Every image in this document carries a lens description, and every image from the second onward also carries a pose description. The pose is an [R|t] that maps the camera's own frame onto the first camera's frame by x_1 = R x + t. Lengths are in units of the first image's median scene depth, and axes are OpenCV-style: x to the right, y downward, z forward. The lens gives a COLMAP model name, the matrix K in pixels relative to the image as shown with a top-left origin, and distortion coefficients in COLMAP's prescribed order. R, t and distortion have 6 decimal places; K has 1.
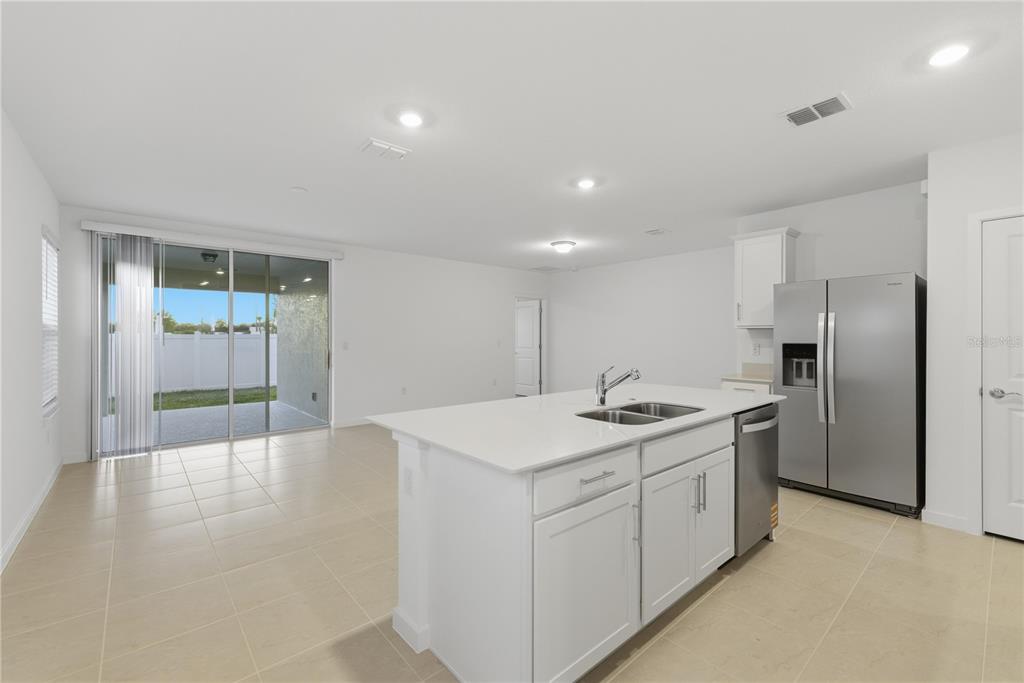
lens RADIAL K [[428.3, 0, 512.6], [0, 428.3, 339.2], [0, 0, 1]] dist [0.001146, -0.000113]
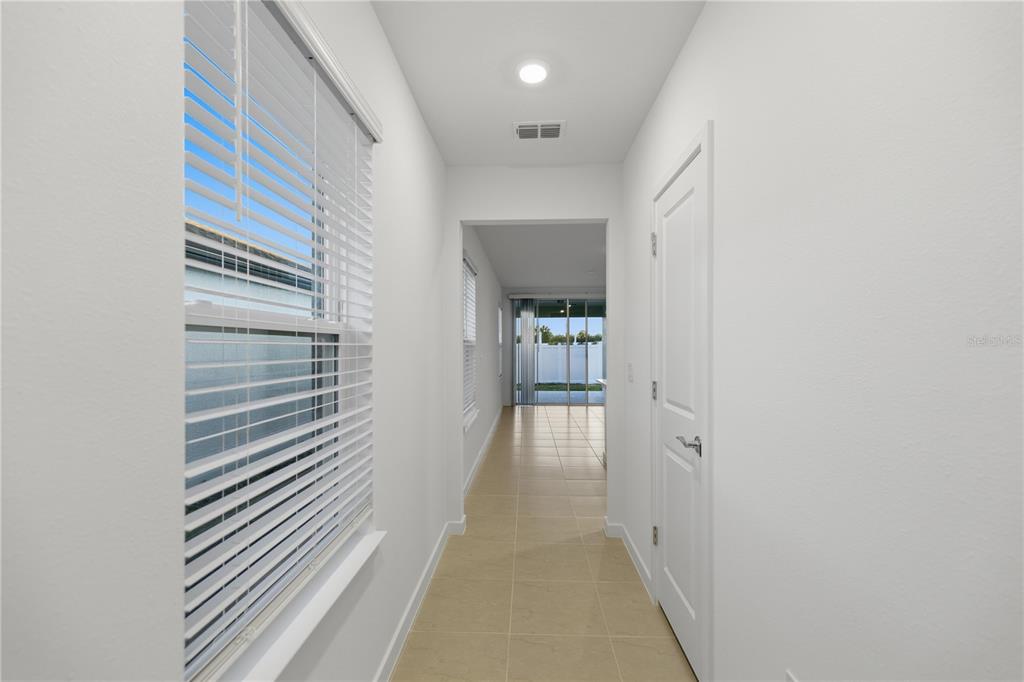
lens RADIAL K [[428.3, 0, 511.6], [0, 428.3, 345.3], [0, 0, 1]] dist [0.001146, -0.000113]
pose [[0.725350, -0.009563, -0.688314, 0.407599], [0.006448, 0.999954, -0.007097, -0.001560], [0.688350, 0.000709, 0.725379, -0.463786]]
